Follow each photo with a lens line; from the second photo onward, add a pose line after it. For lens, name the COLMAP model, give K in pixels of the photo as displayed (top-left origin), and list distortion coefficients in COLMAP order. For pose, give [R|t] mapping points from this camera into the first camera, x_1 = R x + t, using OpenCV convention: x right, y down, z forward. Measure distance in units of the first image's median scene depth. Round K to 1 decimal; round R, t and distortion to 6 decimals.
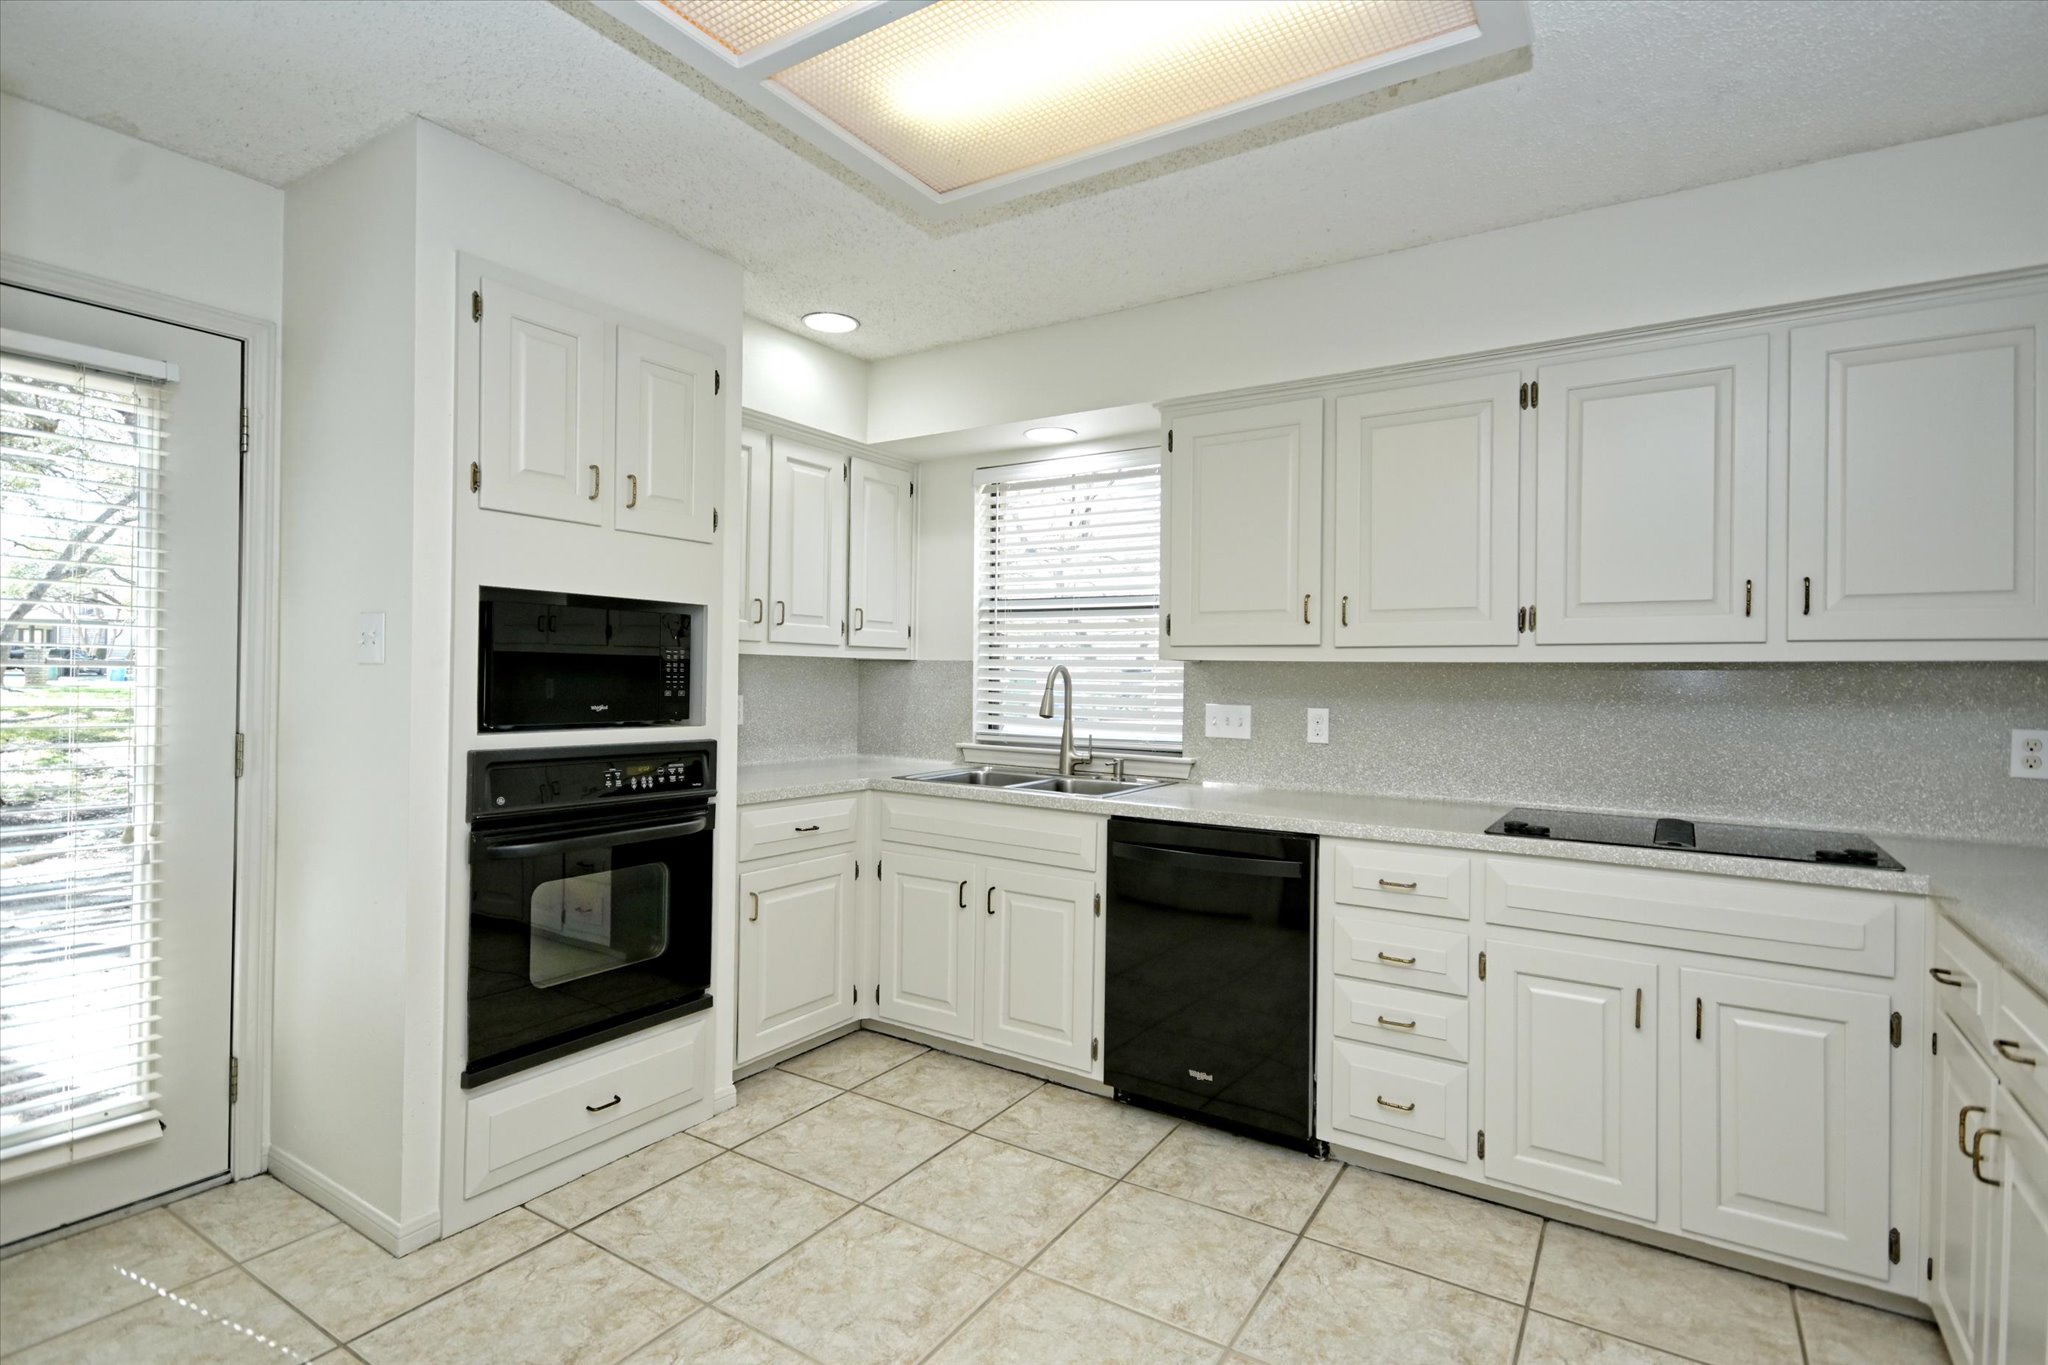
lens RADIAL K [[984.4, 0, 1022.5], [0, 984.4, 674.5], [0, 0, 1]] dist [0.002349, -0.007131]
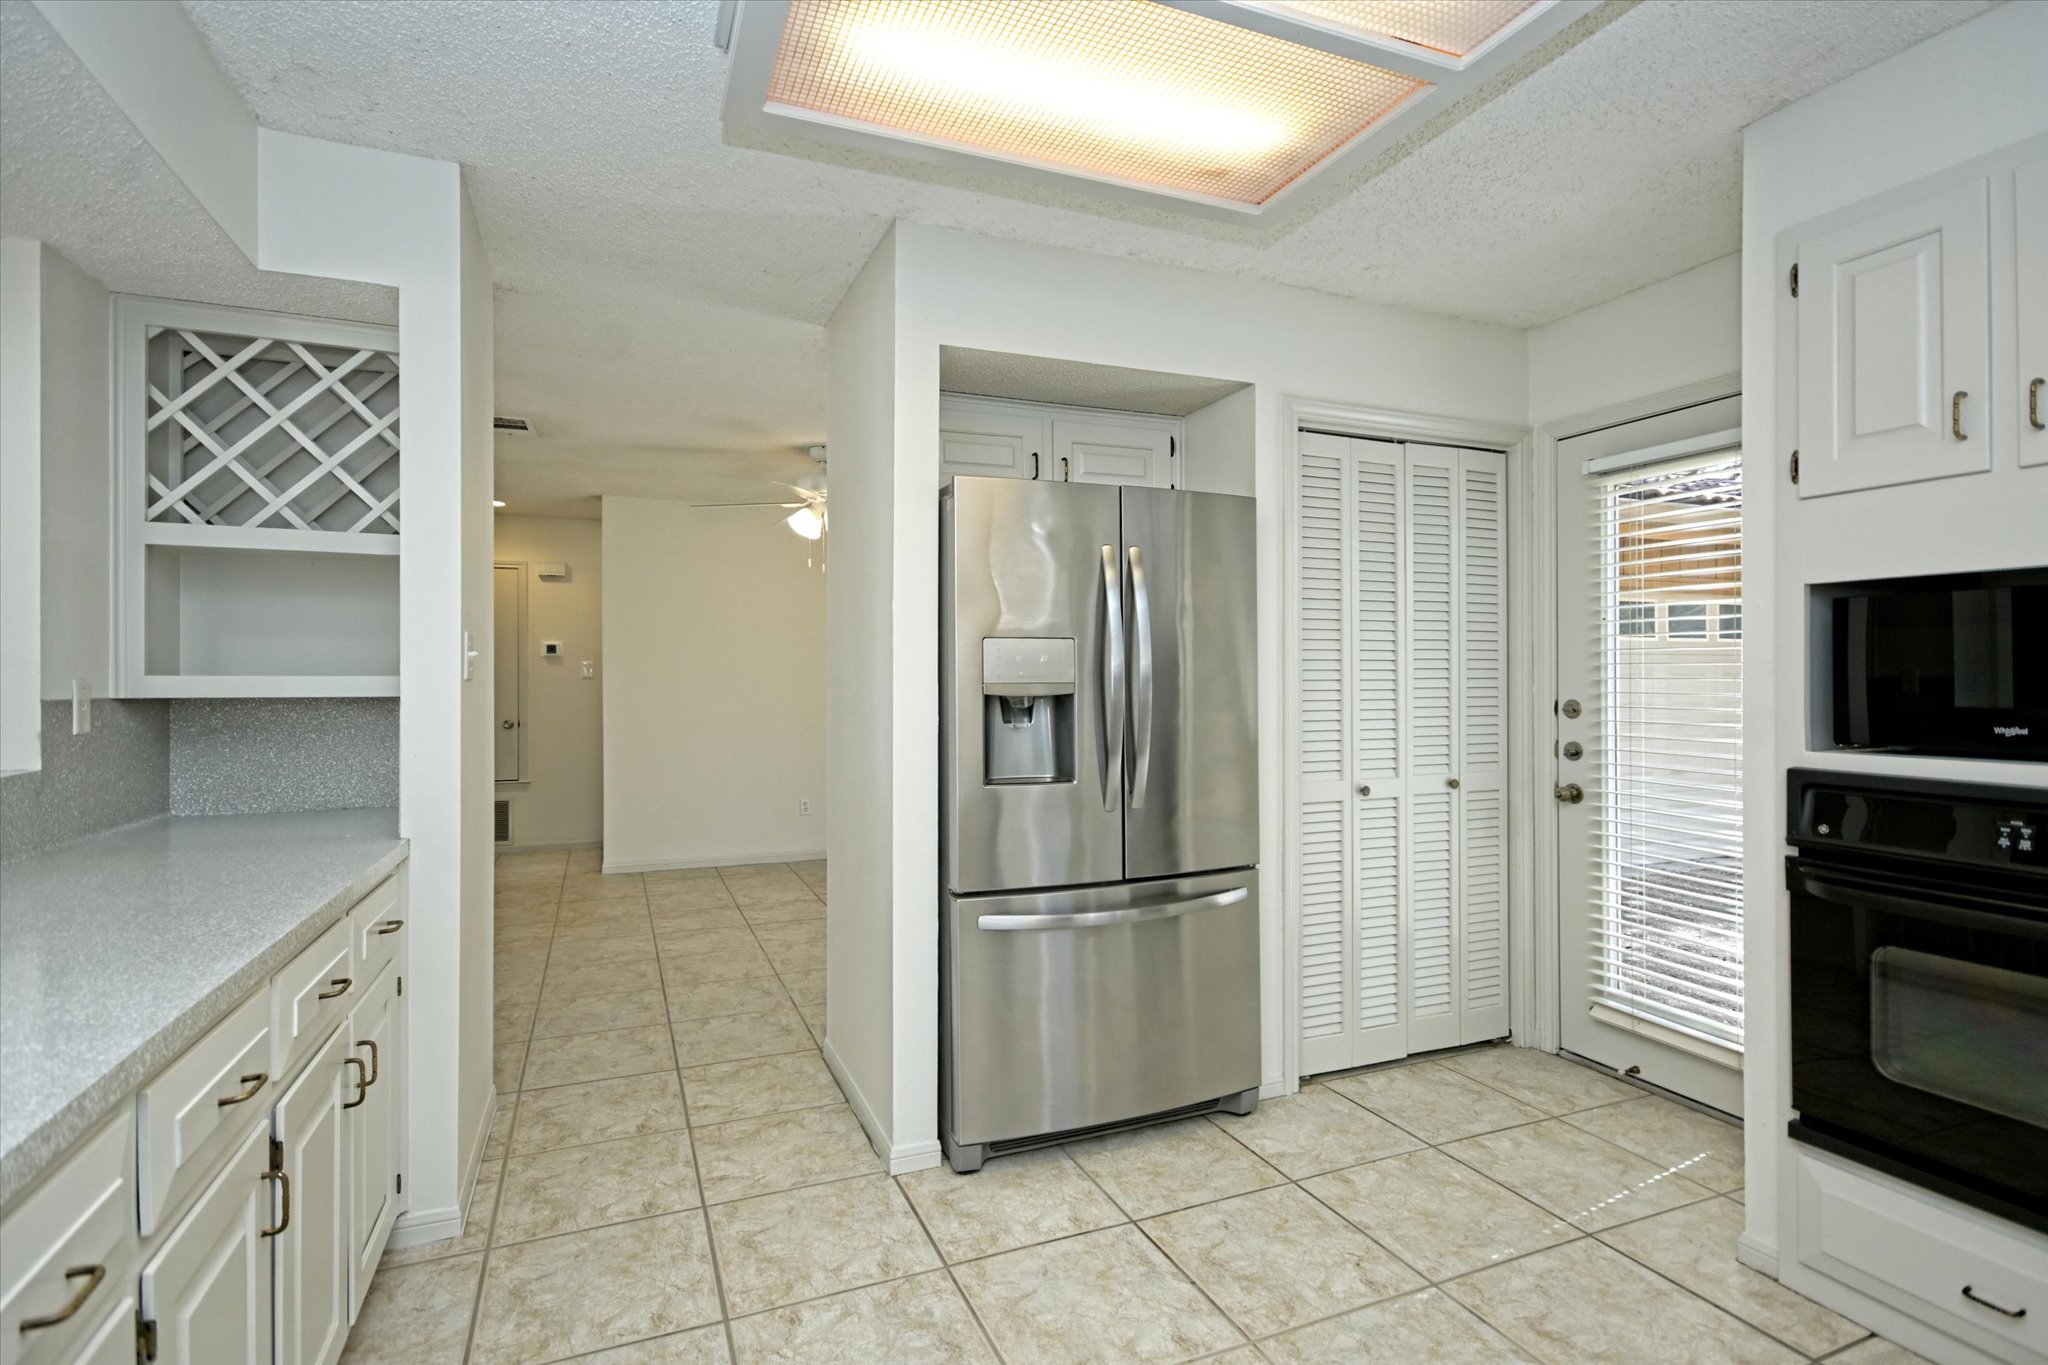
lens RADIAL K [[984.4, 0, 1022.5], [0, 984.4, 674.5], [0, 0, 1]] dist [0.002349, -0.007131]
pose [[-0.567784, -0.014435, -0.823051, 0.606842], [-0.003364, 0.999879, -0.015216, 0.007959], [0.823170, -0.005871, -0.567764, 0.942660]]
